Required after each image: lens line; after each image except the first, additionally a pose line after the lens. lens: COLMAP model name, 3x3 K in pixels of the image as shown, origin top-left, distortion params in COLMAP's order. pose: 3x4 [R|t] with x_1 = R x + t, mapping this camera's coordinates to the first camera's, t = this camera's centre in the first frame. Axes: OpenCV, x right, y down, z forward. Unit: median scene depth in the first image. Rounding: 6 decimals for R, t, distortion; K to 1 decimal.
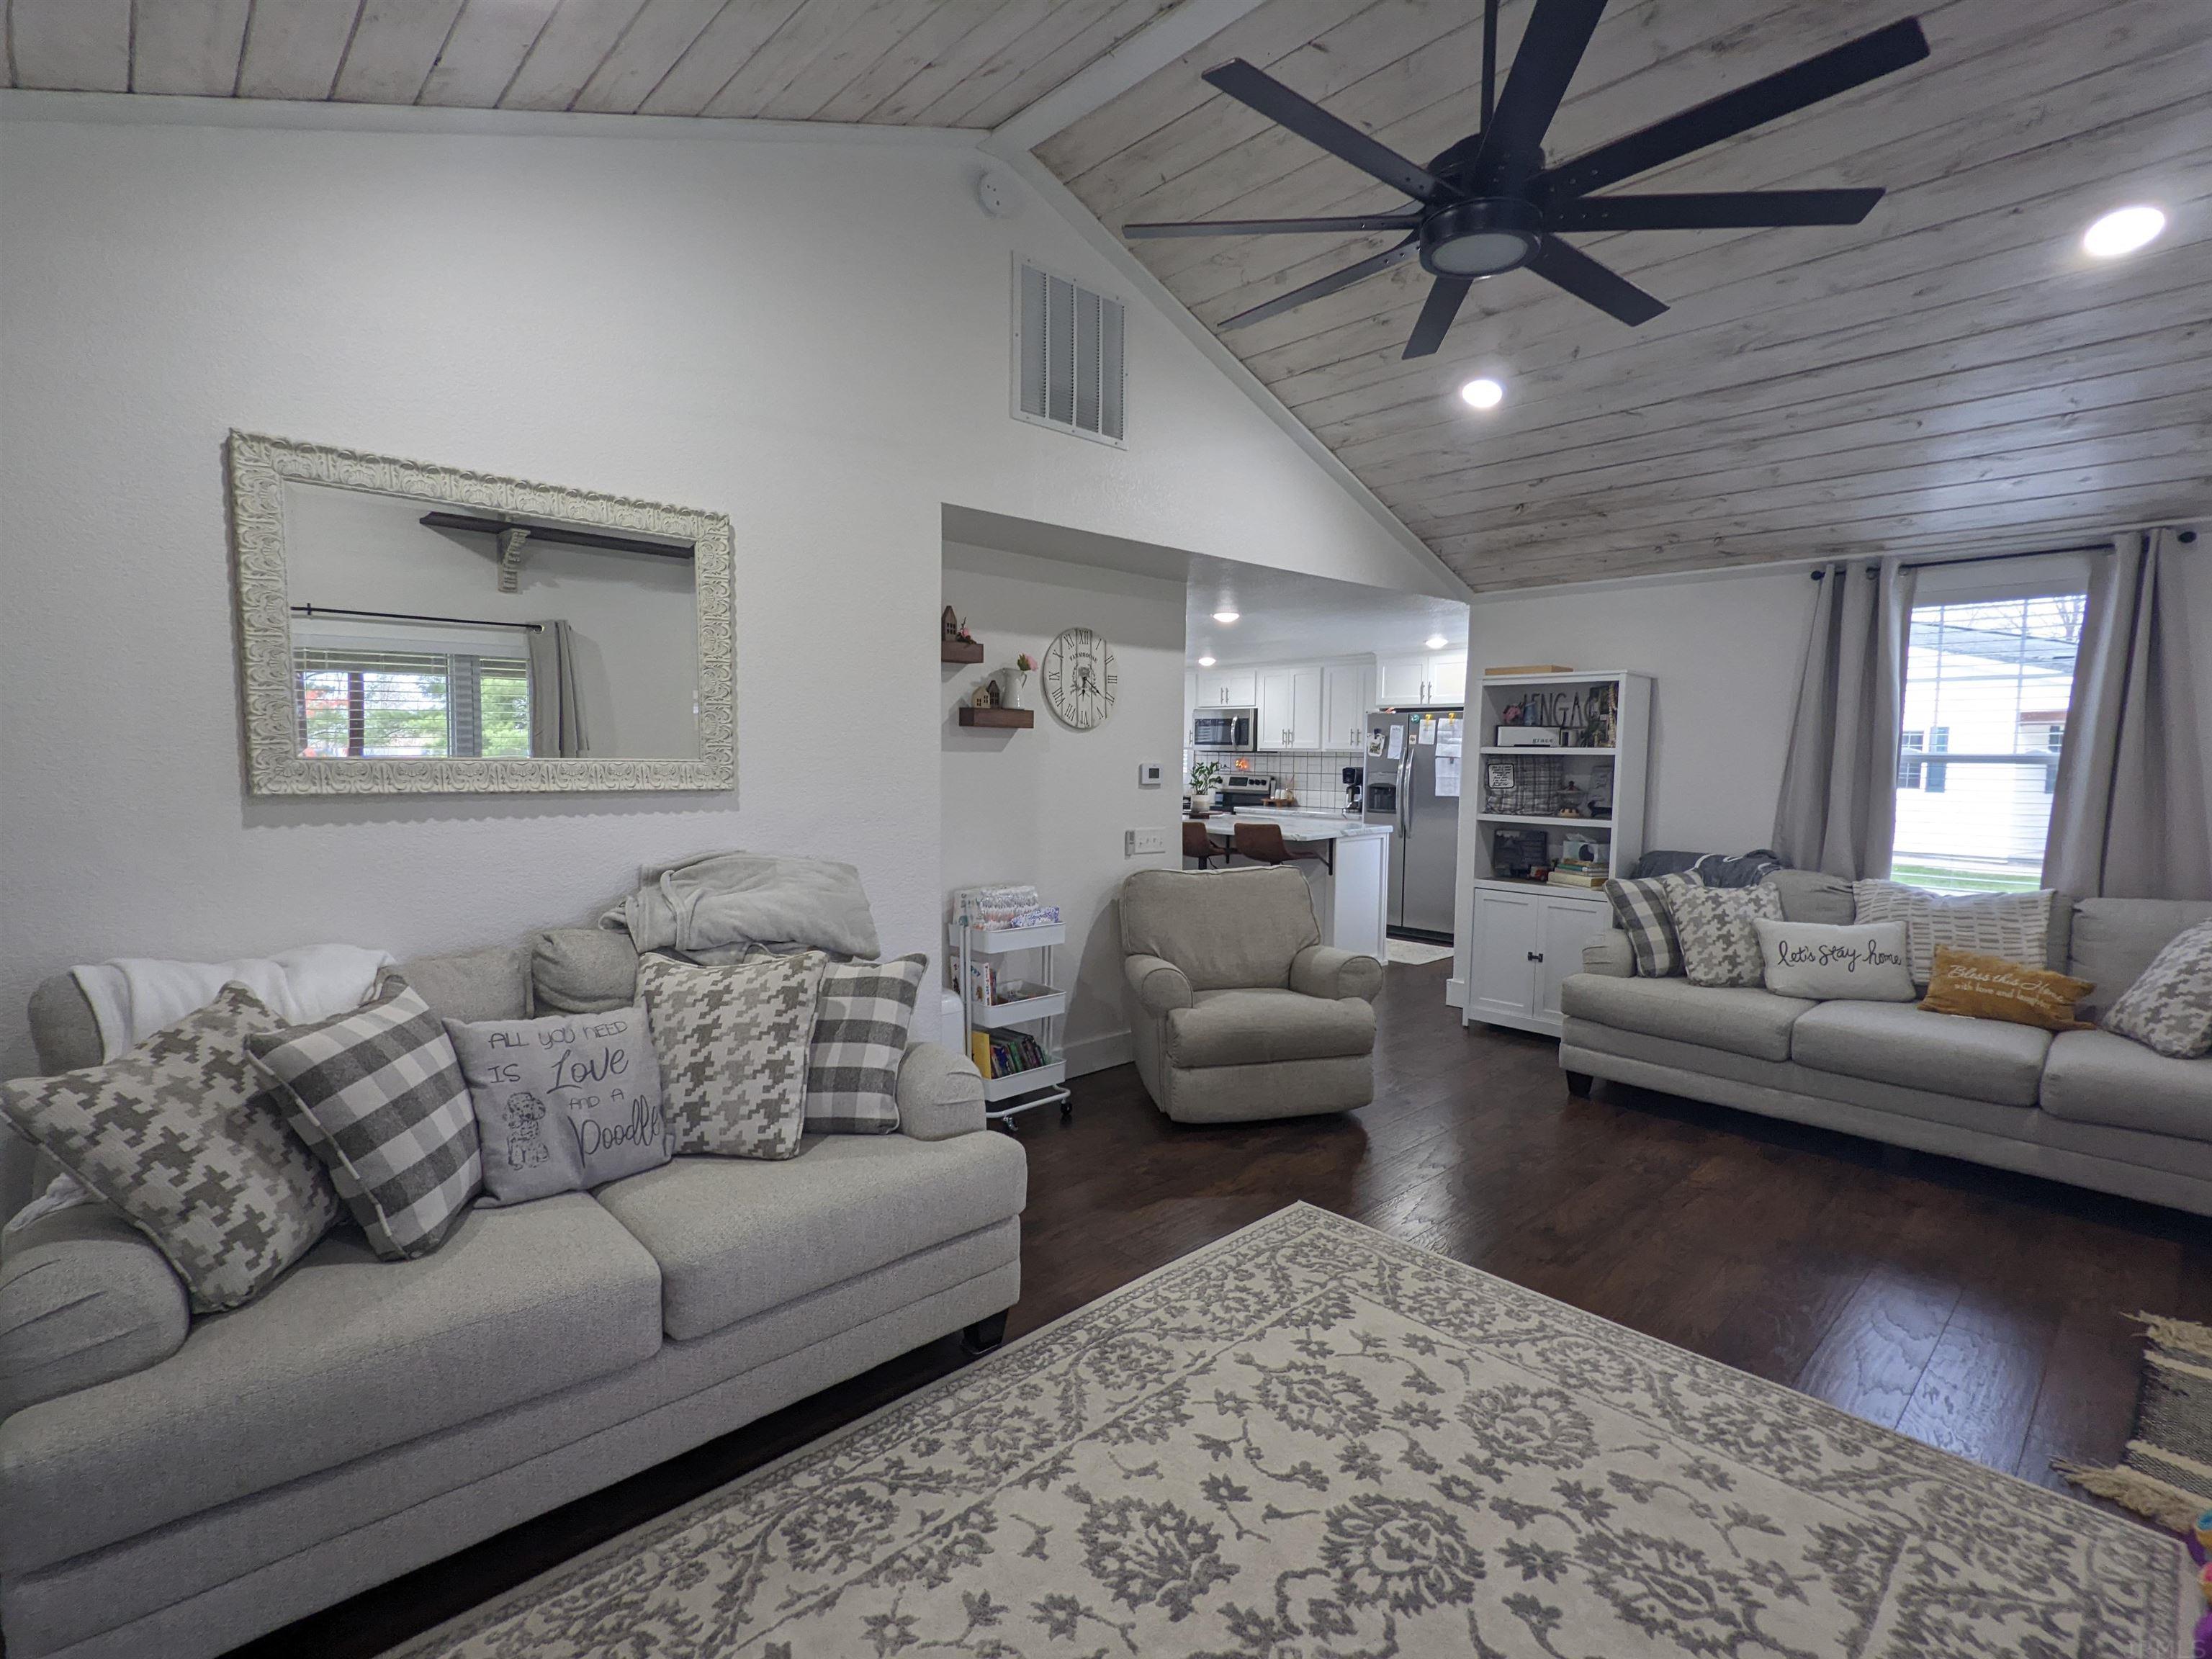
lens RADIAL K [[1054.5, 0, 1110.3], [0, 1054.5, 836.7], [0, 0, 1]] dist [-0.003499, 0.000921]
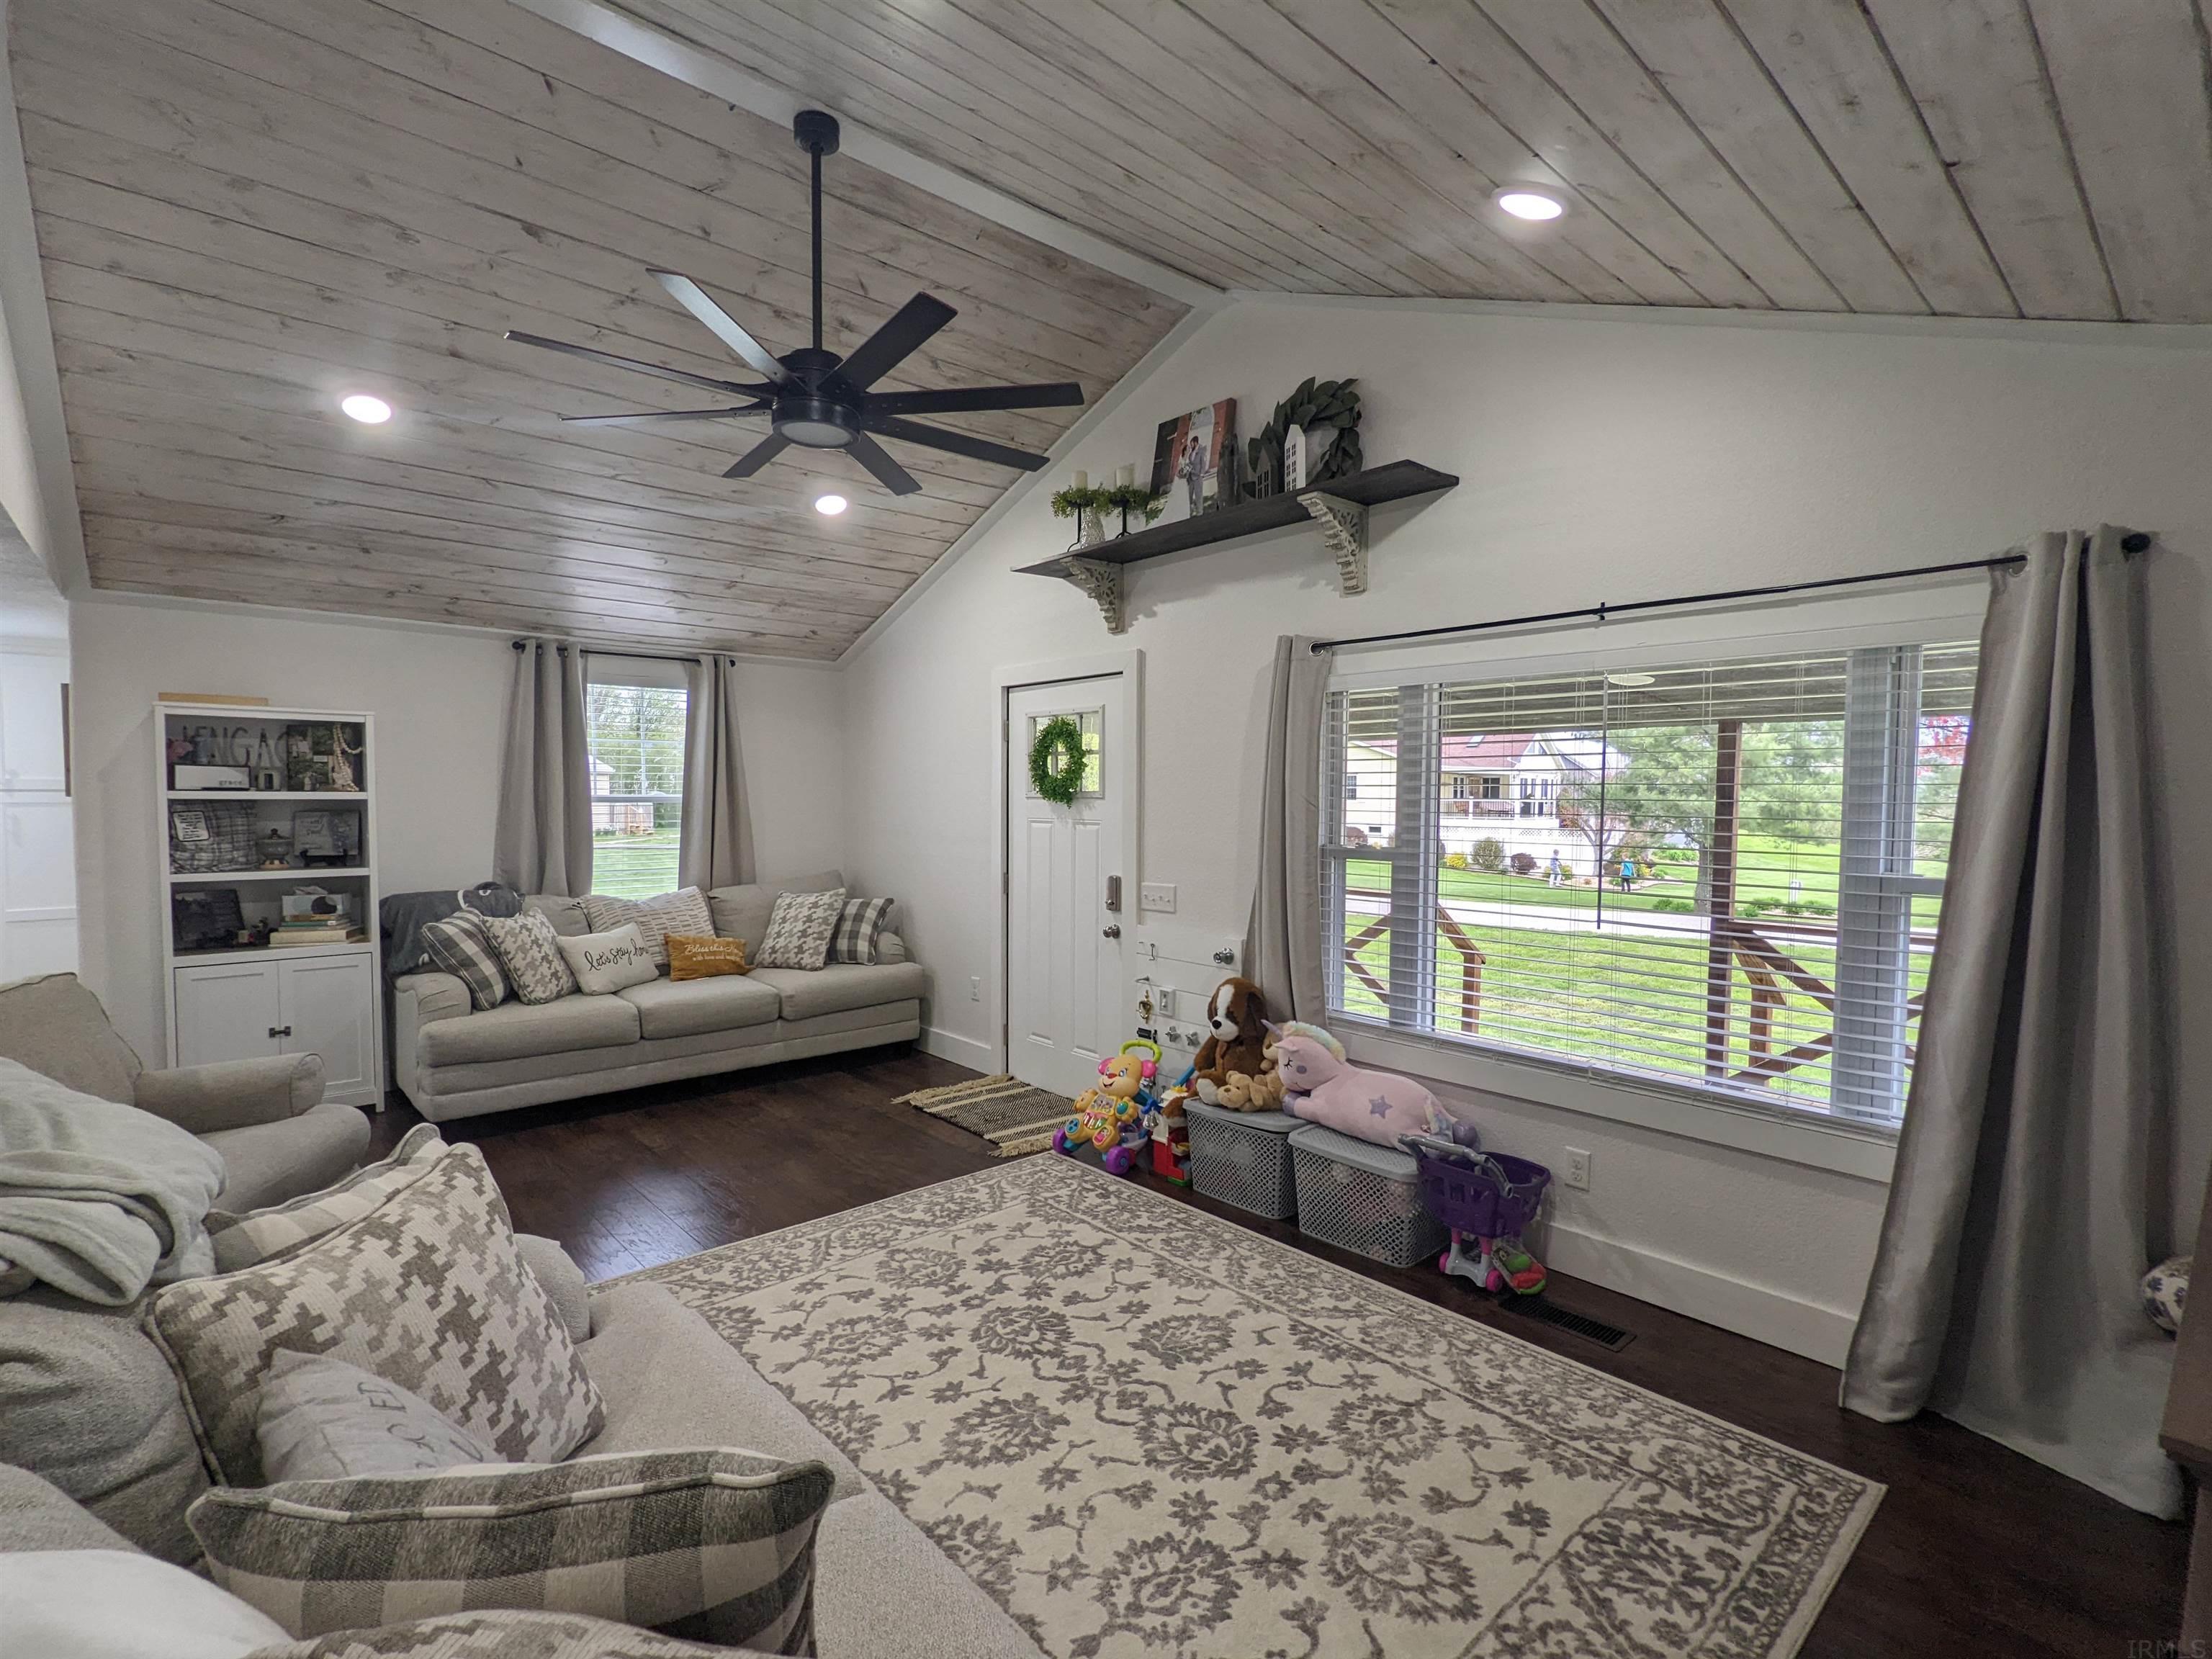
lens RADIAL K [[1054.5, 0, 1110.3], [0, 1054.5, 836.7], [0, 0, 1]] dist [-0.003499, 0.000921]
pose [[0.015465, -0.052442, 0.998504, -0.596981], [0.073750, 0.995963, 0.051166, -0.053870], [-0.997157, 0.072849, 0.019270, 0.385907]]
